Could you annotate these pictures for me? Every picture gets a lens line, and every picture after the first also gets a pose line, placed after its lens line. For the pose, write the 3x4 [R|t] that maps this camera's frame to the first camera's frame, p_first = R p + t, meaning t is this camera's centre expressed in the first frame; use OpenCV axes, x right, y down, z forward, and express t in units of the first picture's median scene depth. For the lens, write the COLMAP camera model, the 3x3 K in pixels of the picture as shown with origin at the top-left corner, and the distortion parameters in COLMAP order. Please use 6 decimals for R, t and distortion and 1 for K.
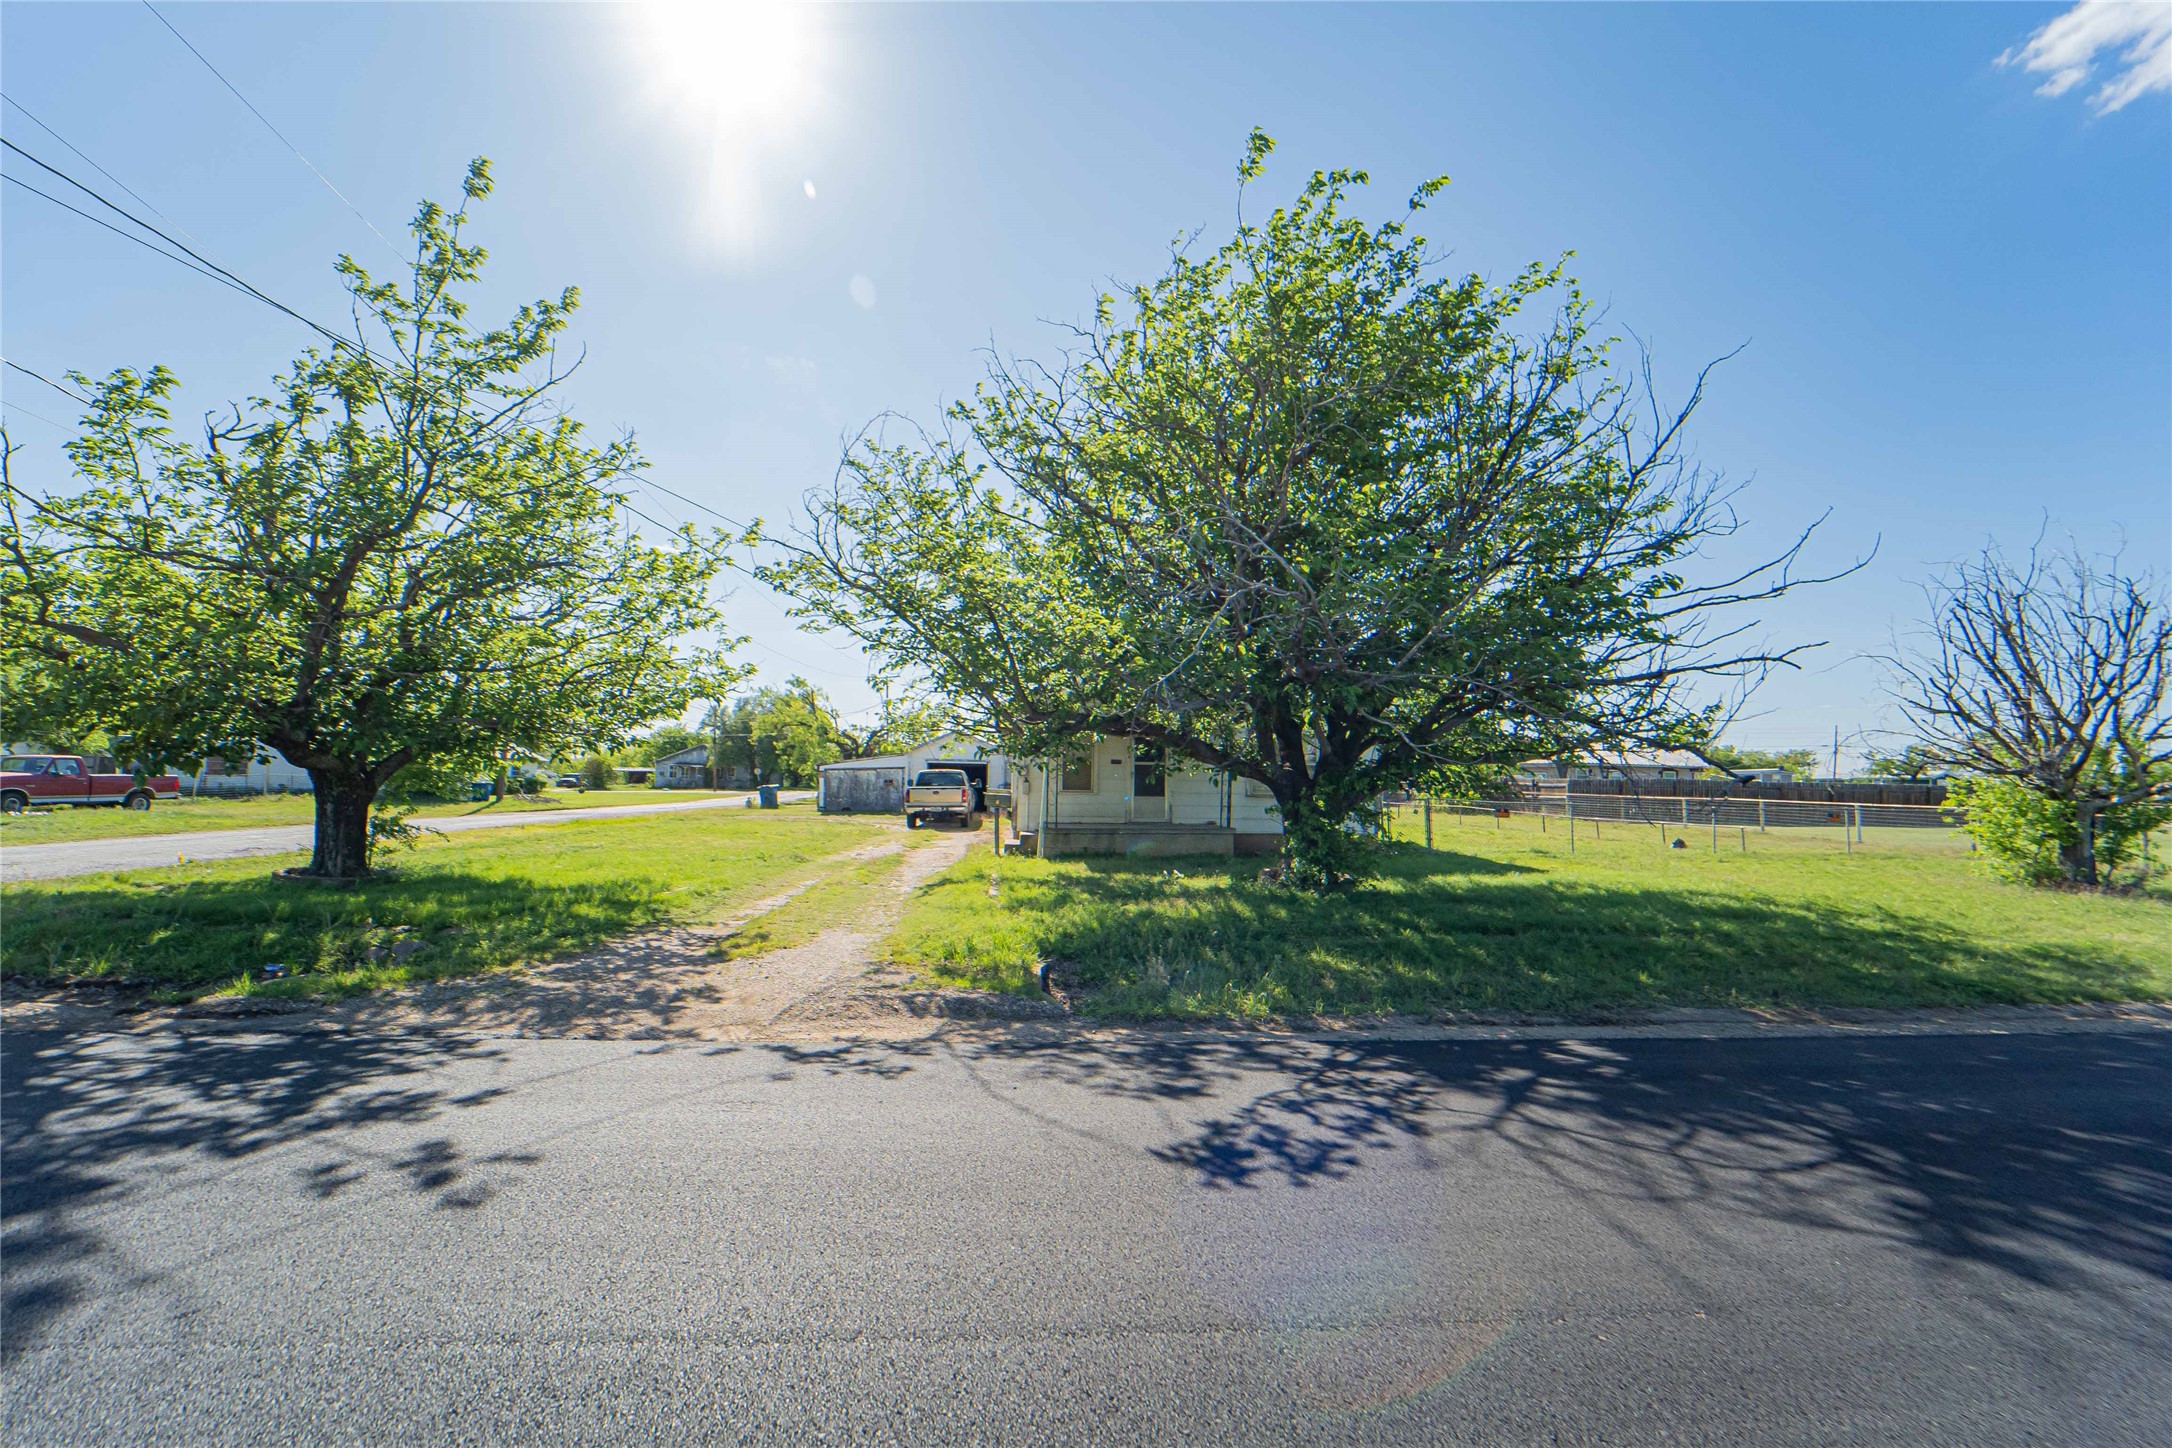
lens RADIAL K [[884.8, 0, 1086.0], [0, 884.8, 724.0], [0, 0, 1]] dist [-0.030218, -0.000011]
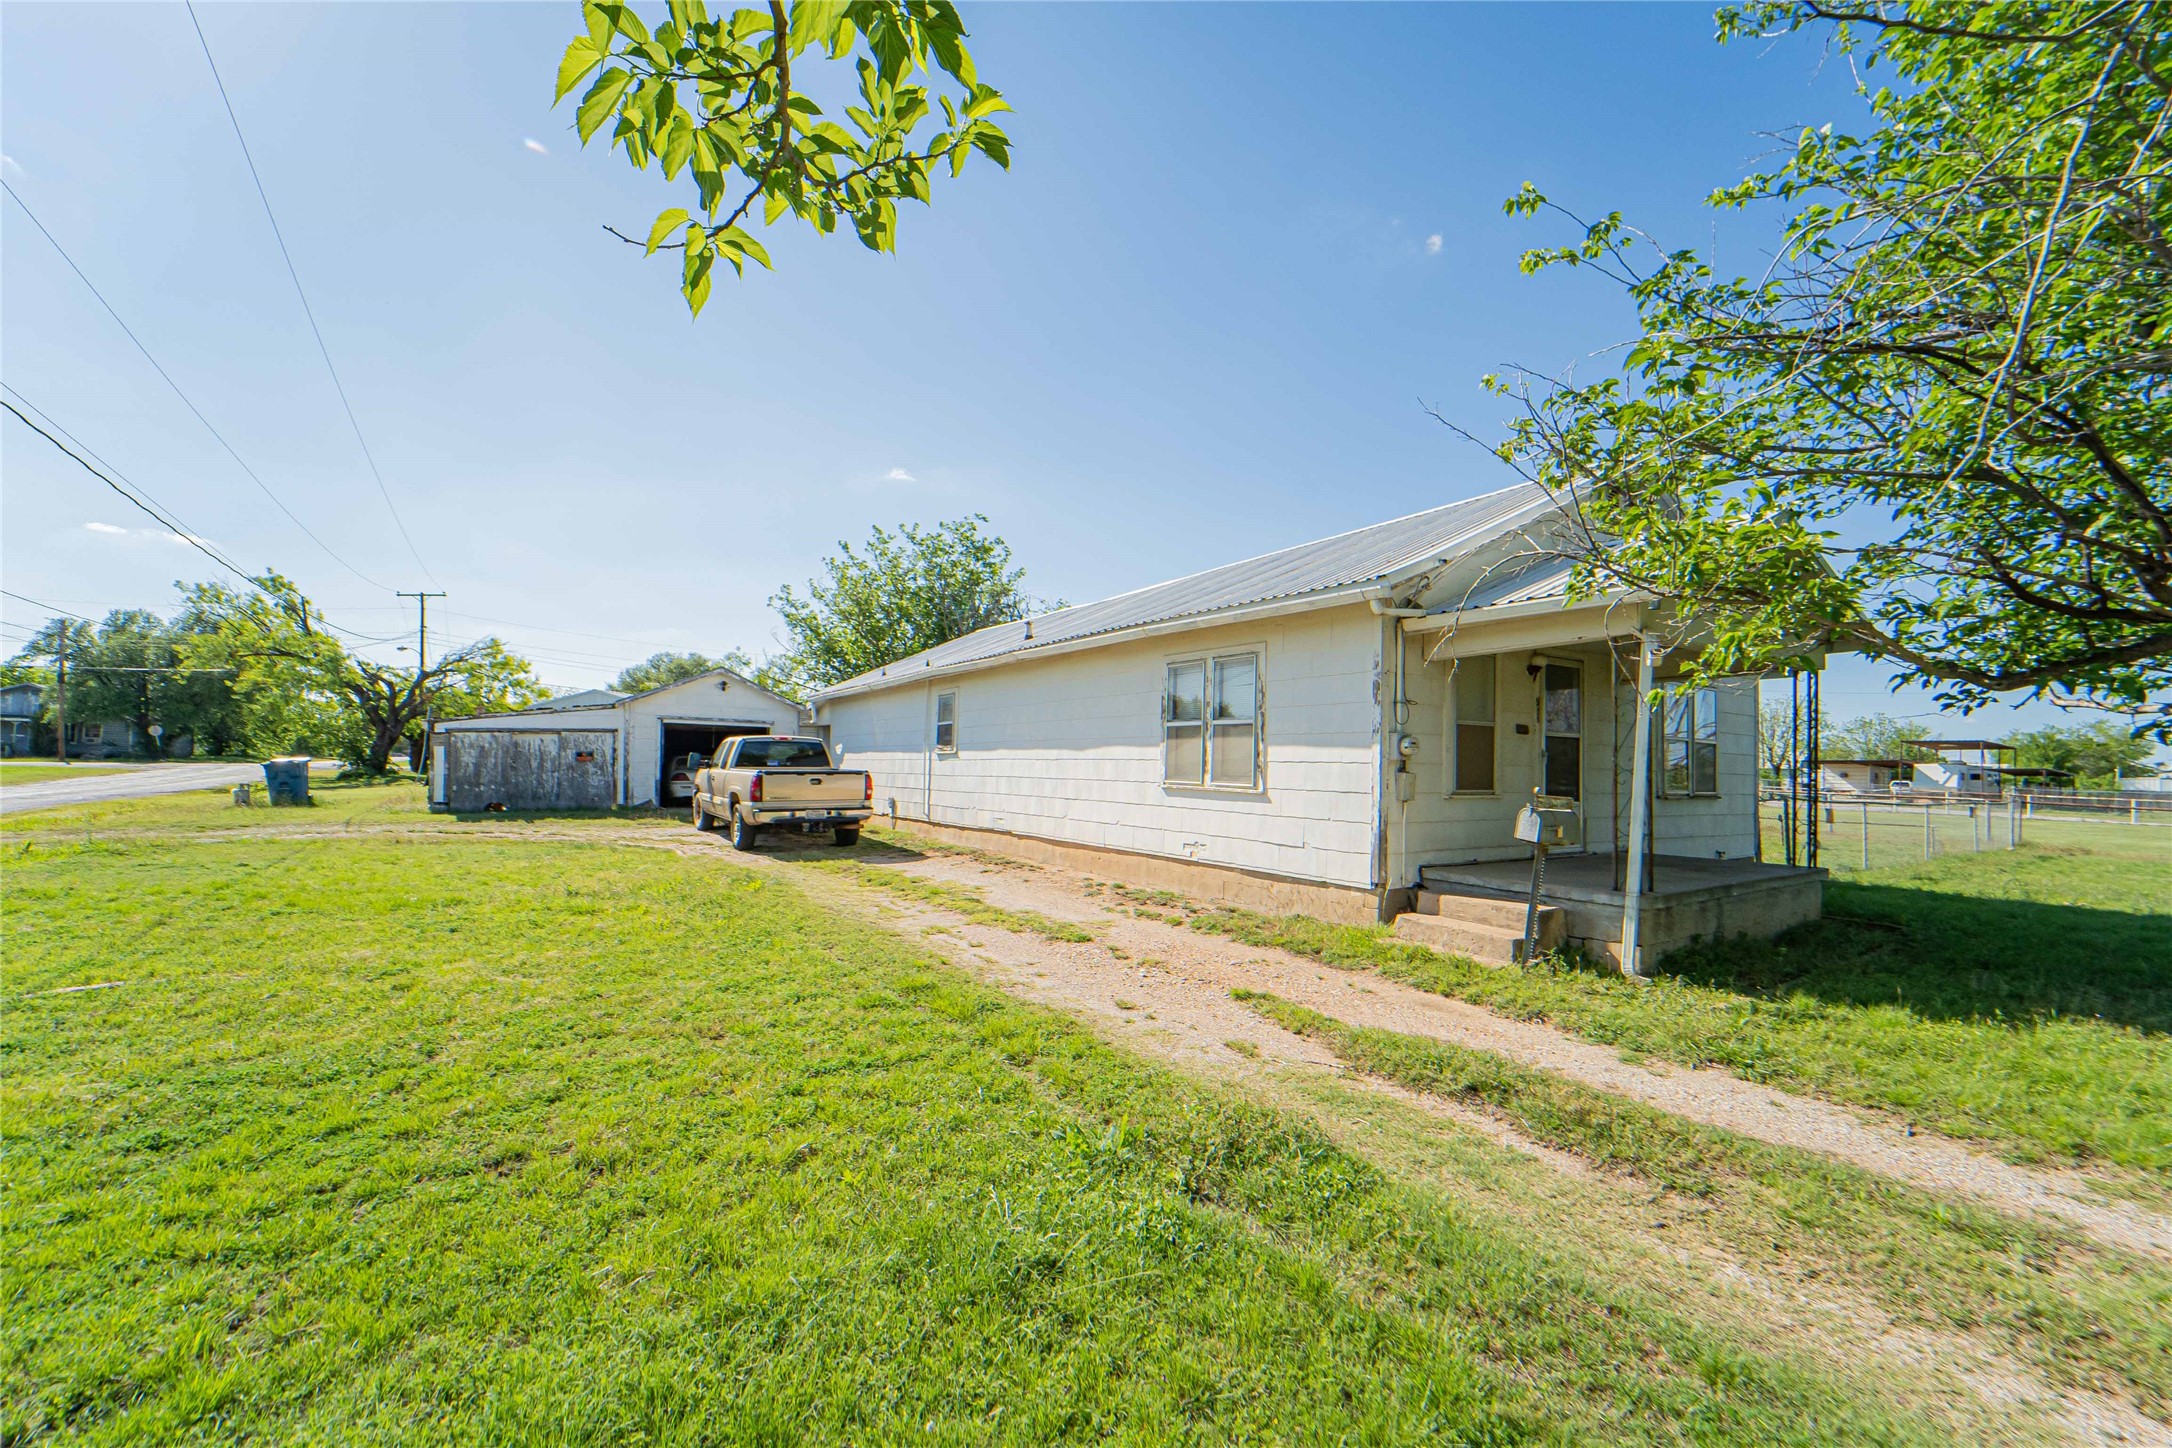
lens RADIAL K [[884.8, 0, 1086.0], [0, 884.8, 724.0], [0, 0, 1]] dist [-0.030218, -0.000011]
pose [[0.875478, 0.024555, 0.482633, -0.218276], [-0.040689, 0.998907, 0.022988, 0.021649], [-0.481541, -0.039764, 0.875521, 0.386484]]
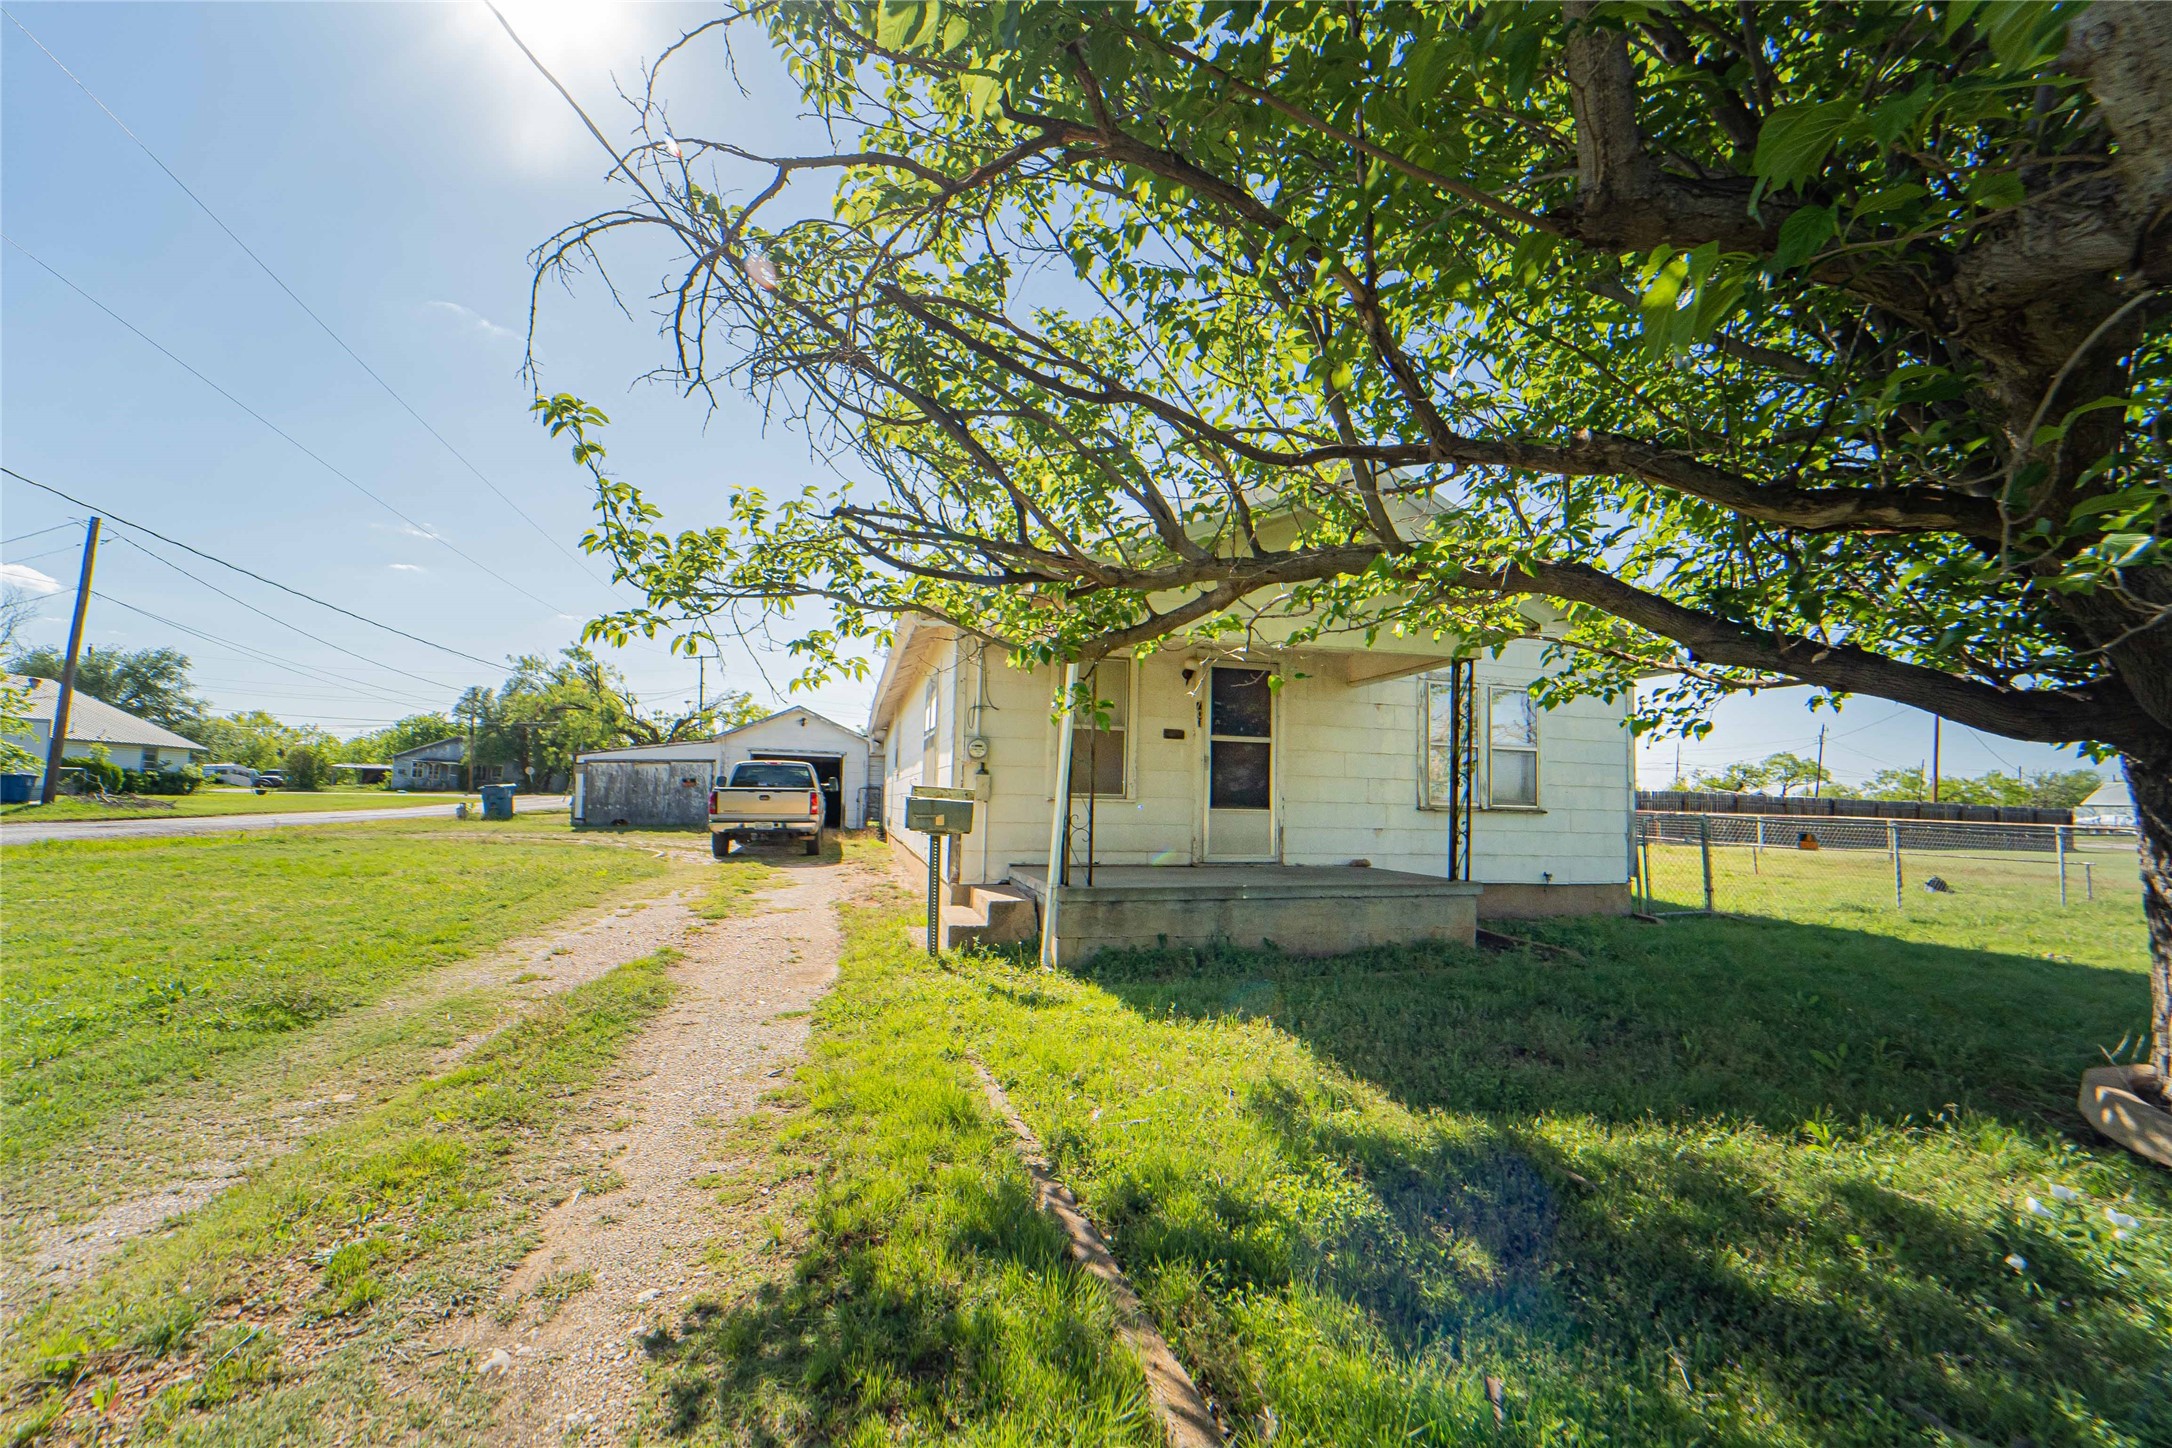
lens RADIAL K [[884.8, 0, 1086.0], [0, 884.8, 724.0], [0, 0, 1]] dist [-0.030218, -0.000011]
pose [[0.982772, 0.025667, 0.183029, -0.054486], [-0.023565, 0.999629, -0.013647, 0.025071], [-0.183311, 0.009099, 0.983013, 0.305708]]
